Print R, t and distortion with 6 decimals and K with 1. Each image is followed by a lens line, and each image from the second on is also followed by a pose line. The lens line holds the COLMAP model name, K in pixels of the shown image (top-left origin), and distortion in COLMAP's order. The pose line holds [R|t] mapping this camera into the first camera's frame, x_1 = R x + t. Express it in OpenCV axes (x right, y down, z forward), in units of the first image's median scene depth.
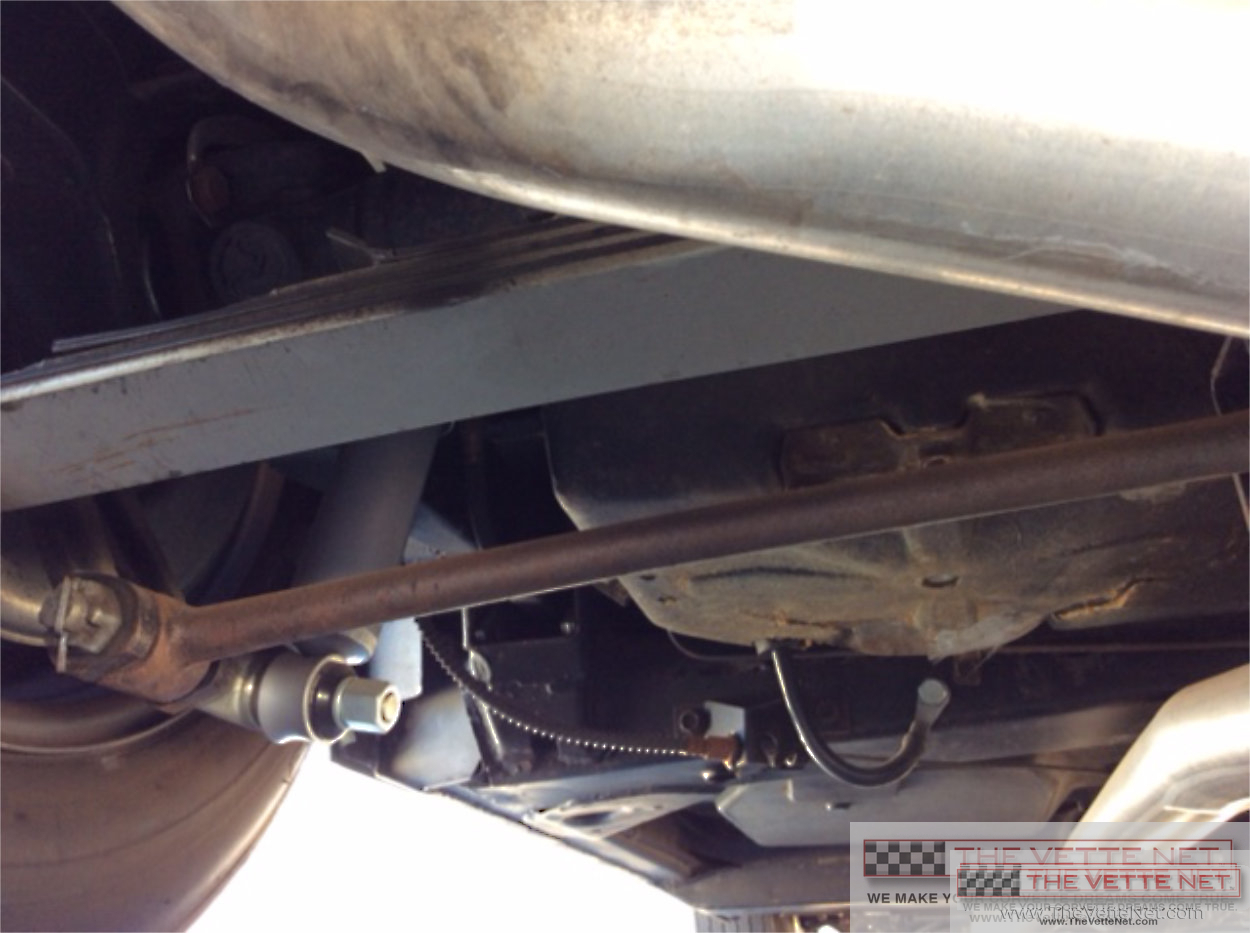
lens RADIAL K [[1087.1, 0, 625.0], [0, 1087.1, 466.5], [0, 0, 1]] dist [0.119994, -0.262483]
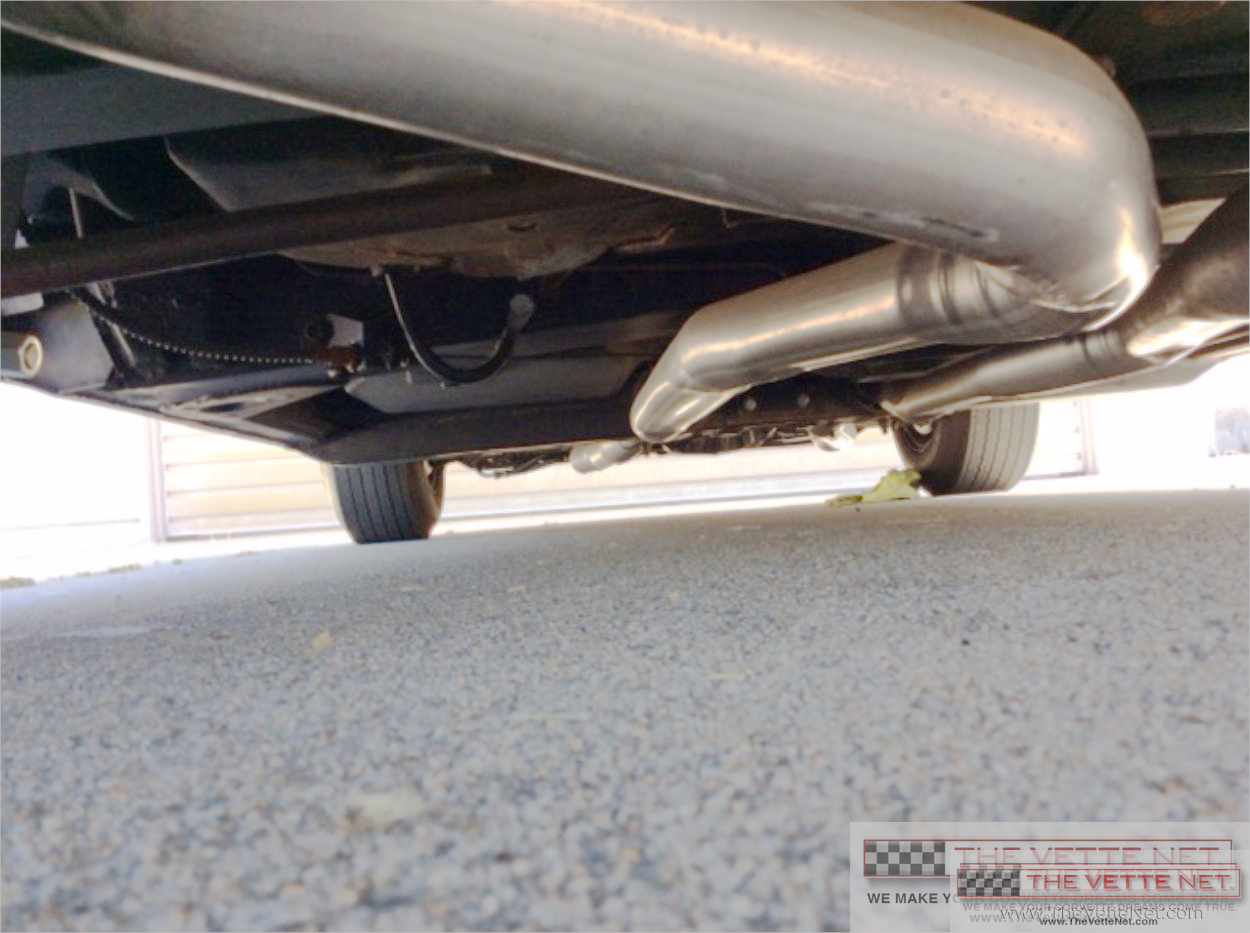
lens RADIAL K [[1087.1, 0, 625.0], [0, 1087.1, 466.5], [0, 0, 1]] dist [0.119994, -0.262483]
pose [[0.948897, -0.066536, 0.308491, 0.005341], [-0.062333, 0.918749, 0.389891, -0.106744], [-0.309368, -0.389196, 0.867651, -0.148481]]
